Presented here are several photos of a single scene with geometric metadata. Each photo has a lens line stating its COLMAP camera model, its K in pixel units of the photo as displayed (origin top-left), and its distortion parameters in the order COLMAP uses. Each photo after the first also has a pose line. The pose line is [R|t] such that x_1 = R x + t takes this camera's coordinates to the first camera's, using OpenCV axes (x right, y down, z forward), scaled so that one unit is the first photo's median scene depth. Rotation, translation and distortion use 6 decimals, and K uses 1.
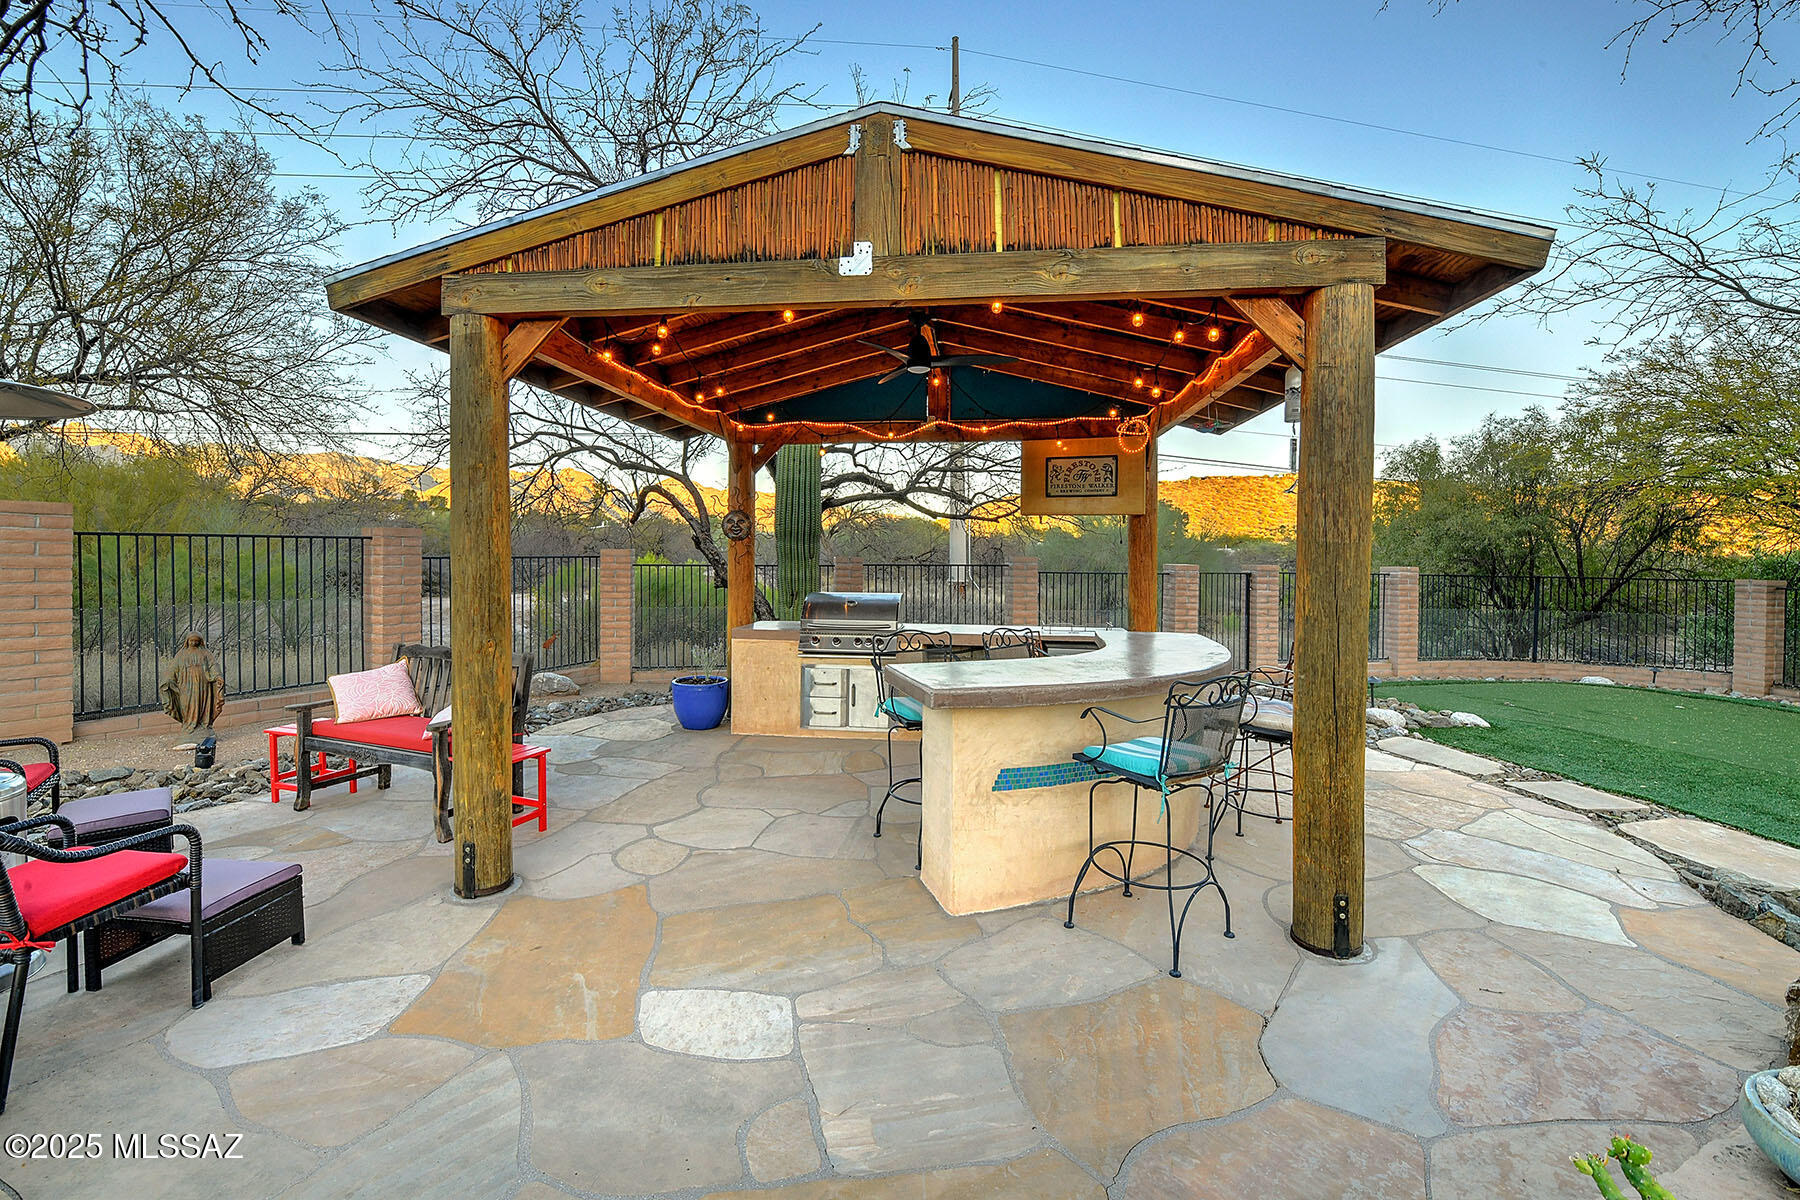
lens RADIAL K [[737.7, 0, 902.6], [0, 737.7, 574.9], [0, 0, 1]] dist [-0.008171, -0.009662]
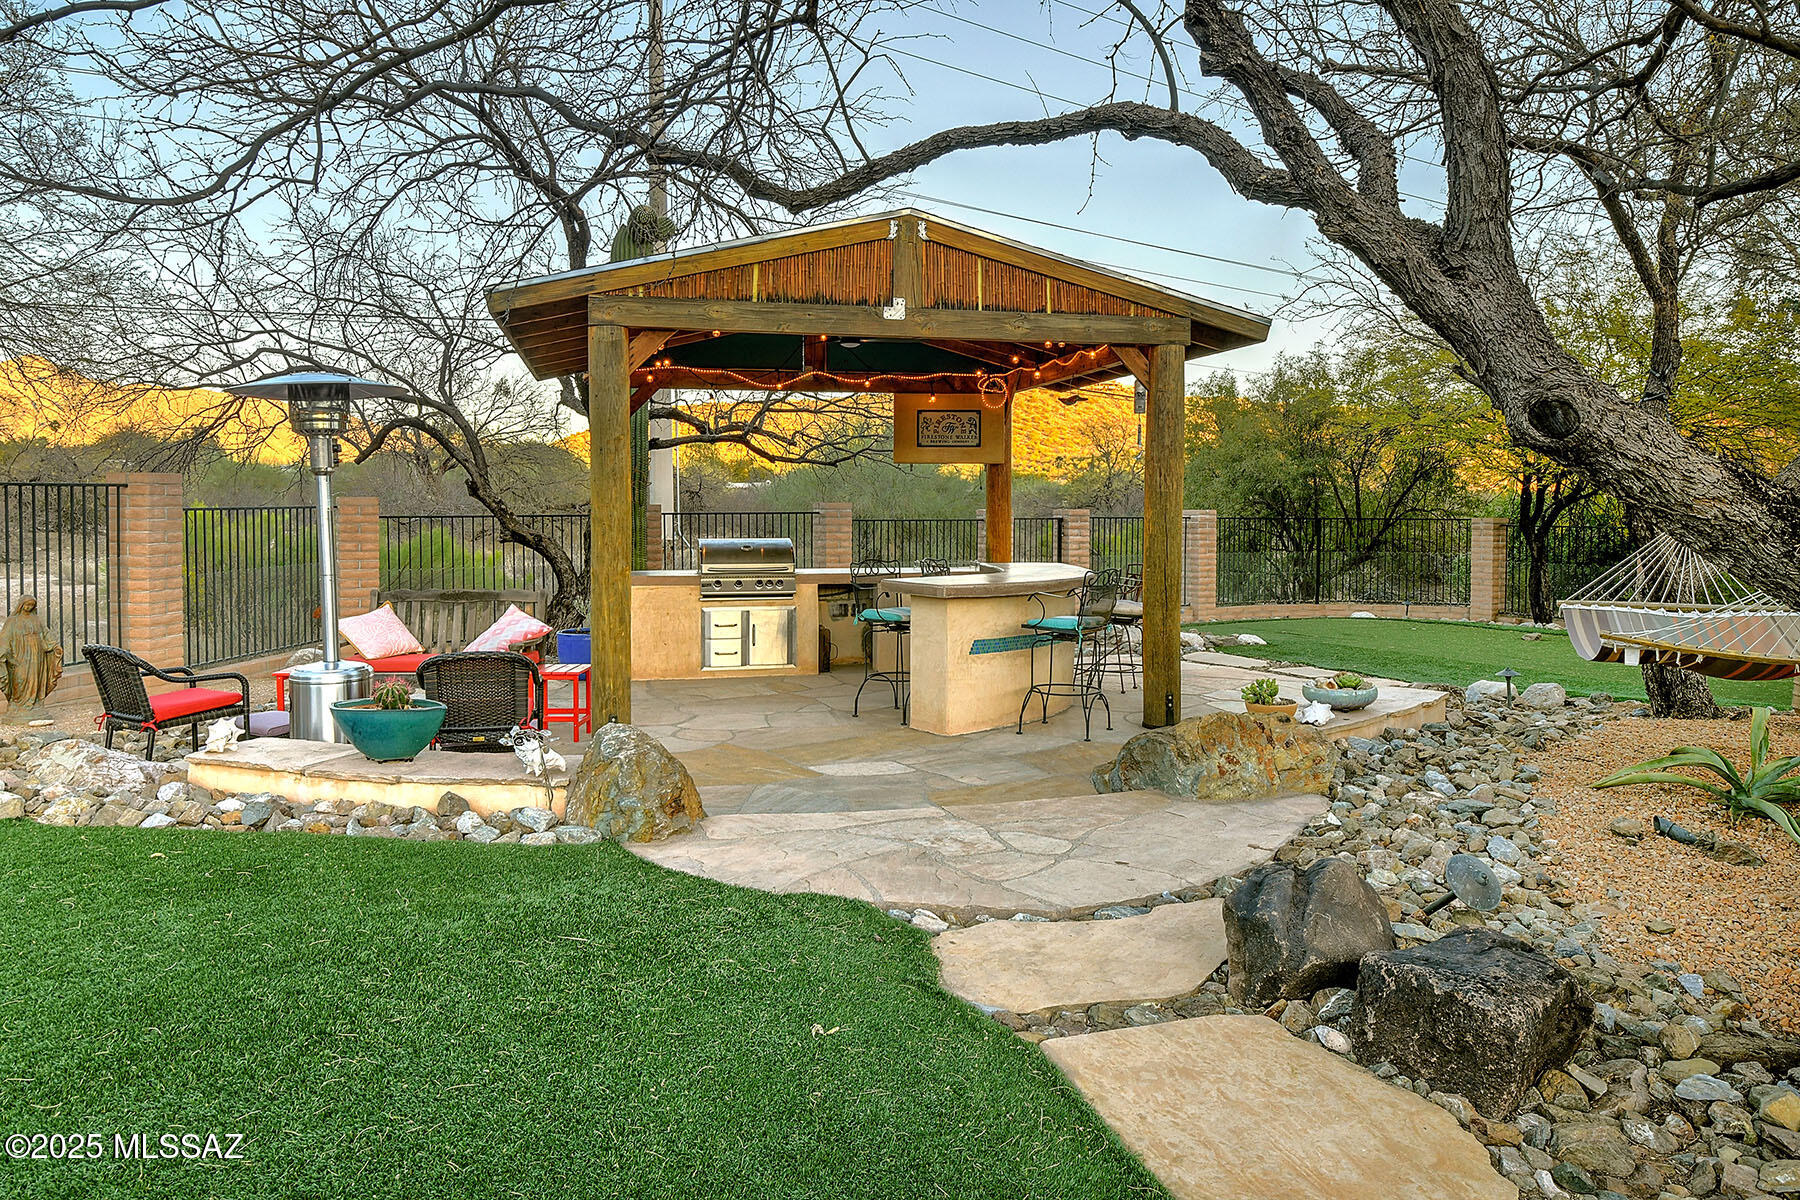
lens RADIAL K [[1207.4, 0, 900.0], [0, 1207.4, 600.0], [0, 0, 1]] dist [0.003543, 0.000603]
pose [[0.938842, -0.035567, 0.342506, -0.454249], [0.016753, 0.998191, 0.057734, 0.016767], [-0.343940, -0.048466, 0.937740, -0.679171]]
